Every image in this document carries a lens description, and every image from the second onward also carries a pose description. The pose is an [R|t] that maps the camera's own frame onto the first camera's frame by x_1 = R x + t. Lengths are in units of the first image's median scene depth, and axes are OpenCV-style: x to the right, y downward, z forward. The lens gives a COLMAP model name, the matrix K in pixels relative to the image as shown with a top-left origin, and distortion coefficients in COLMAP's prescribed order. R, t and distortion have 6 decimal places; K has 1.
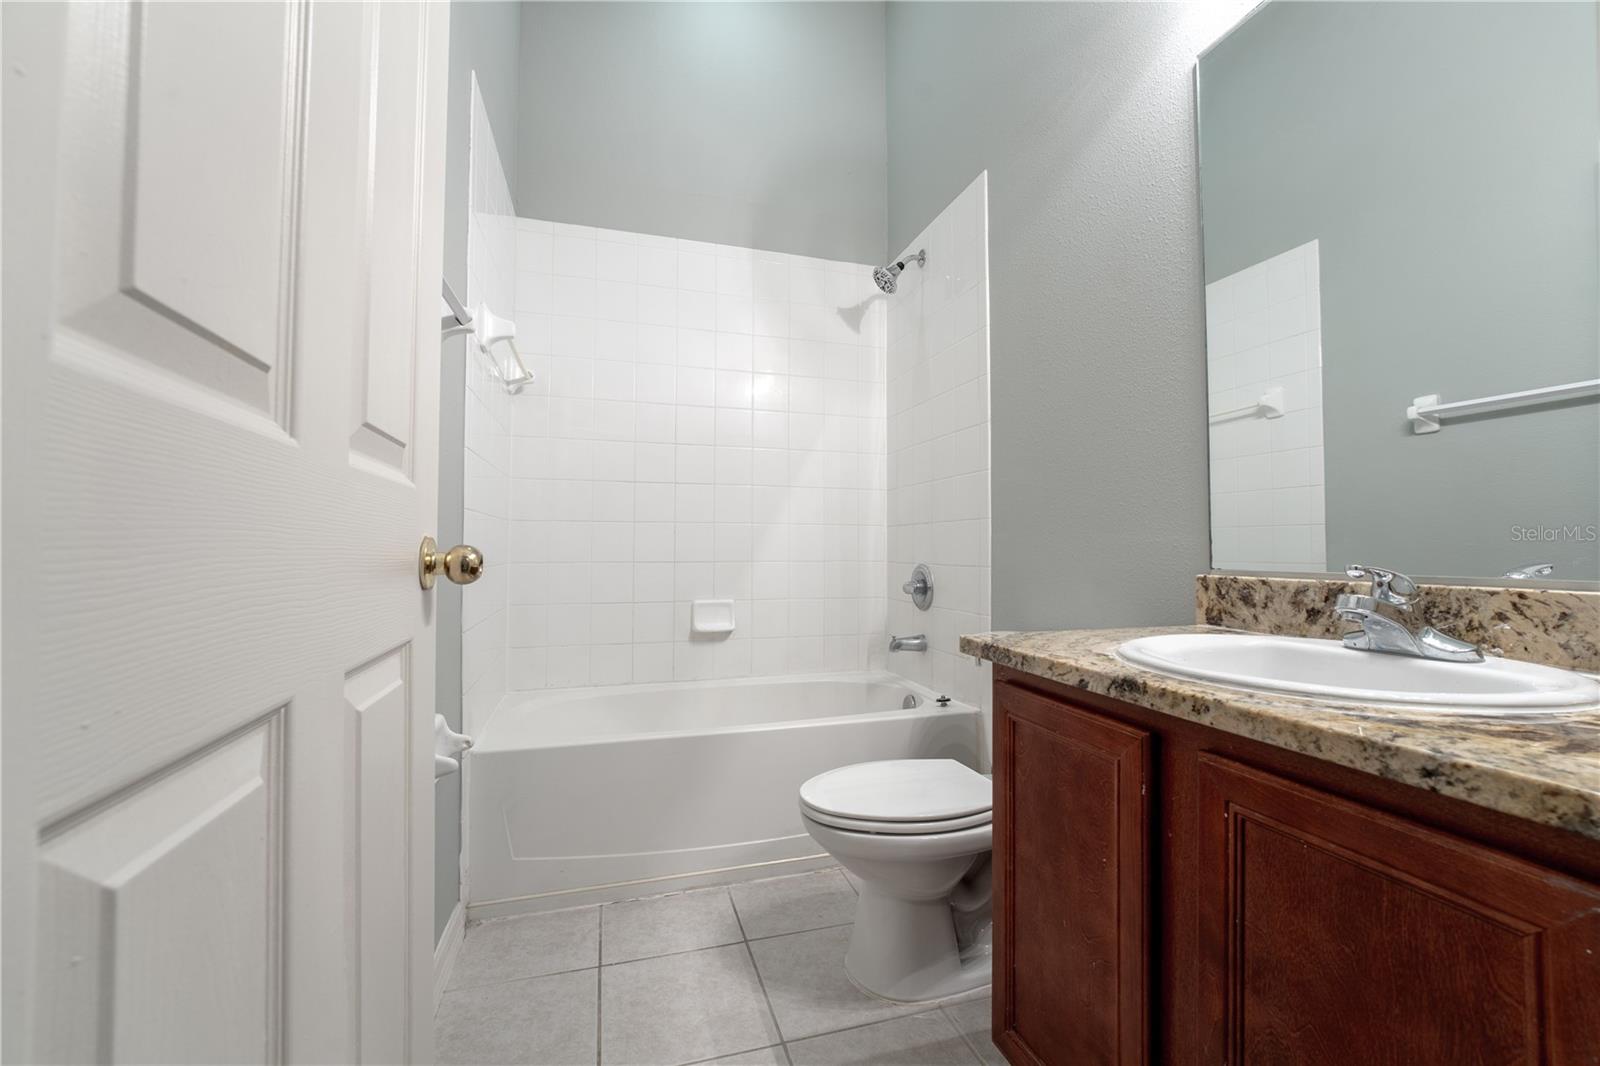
lens RADIAL K [[645.4, 0, 800.5], [0, 645.4, 540.7], [0, 0, 1]] dist [-0.020944, 0.003541]
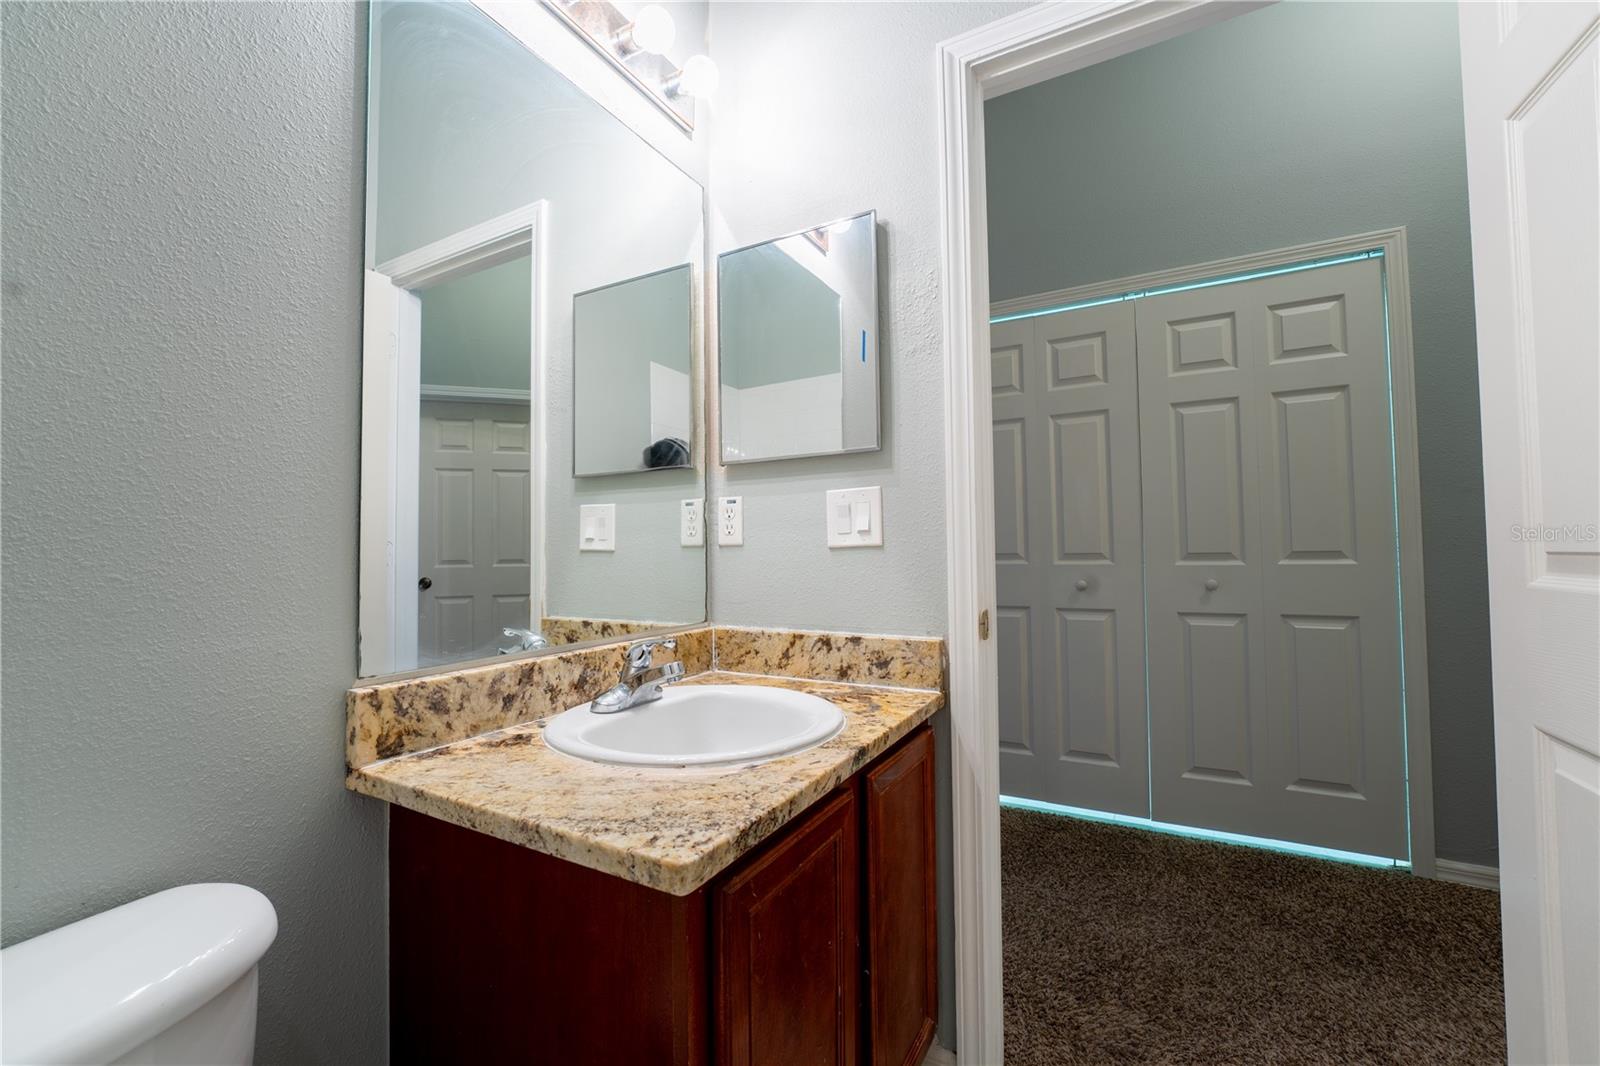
lens RADIAL K [[645.4, 0, 806.7], [0, 645.4, 528.5], [0, 0, 1]] dist [-0.020944, 0.003541]
pose [[-0.712454, 0.026794, 0.701207, -0.186162], [-0.005041, 0.999050, -0.043296, -0.097363], [-0.701701, -0.034381, -0.711641, 1.293447]]
